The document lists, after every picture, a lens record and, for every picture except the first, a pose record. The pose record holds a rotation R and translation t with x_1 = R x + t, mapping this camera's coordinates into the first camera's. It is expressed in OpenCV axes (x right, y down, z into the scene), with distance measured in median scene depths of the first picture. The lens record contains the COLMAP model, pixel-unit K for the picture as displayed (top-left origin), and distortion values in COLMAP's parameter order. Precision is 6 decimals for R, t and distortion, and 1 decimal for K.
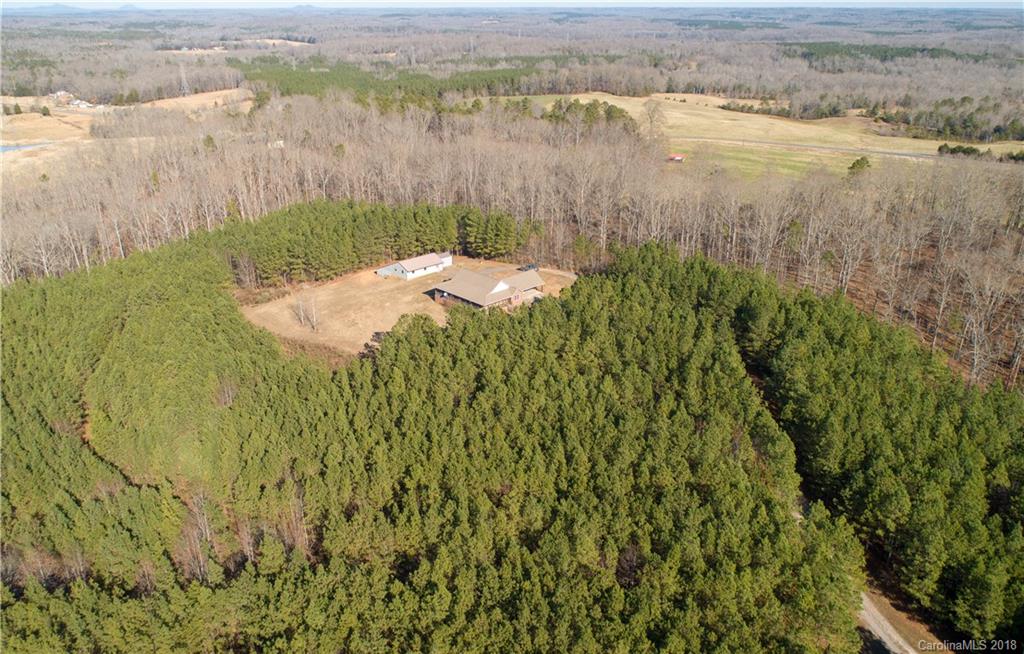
lens RADIAL K [[726.1, 0, 512.7], [0, 726.1, 325.5], [0, 0, 1]] dist [0.000110, -0.000123]
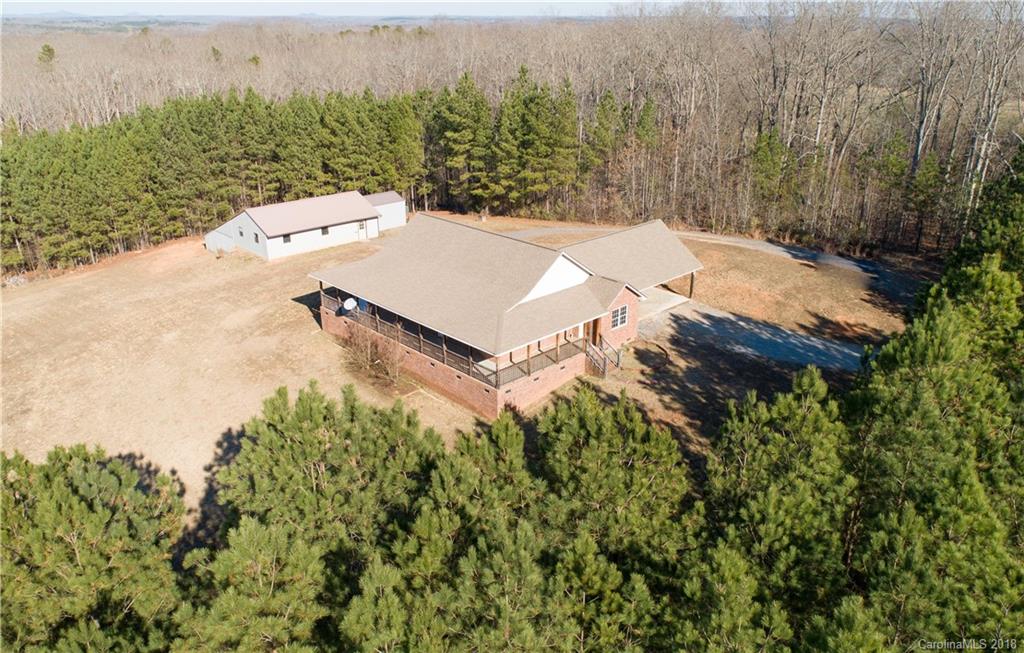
lens RADIAL K [[726.1, 0, 511.4], [0, 726.1, 325.7], [0, 0, 1]] dist [0.000110, -0.000123]
pose [[0.999975, 0.002095, -0.006781, -0.026709], [-0.002144, 0.999972, -0.007211, -0.029560], [0.006766, 0.007225, 0.999951, 0.642658]]
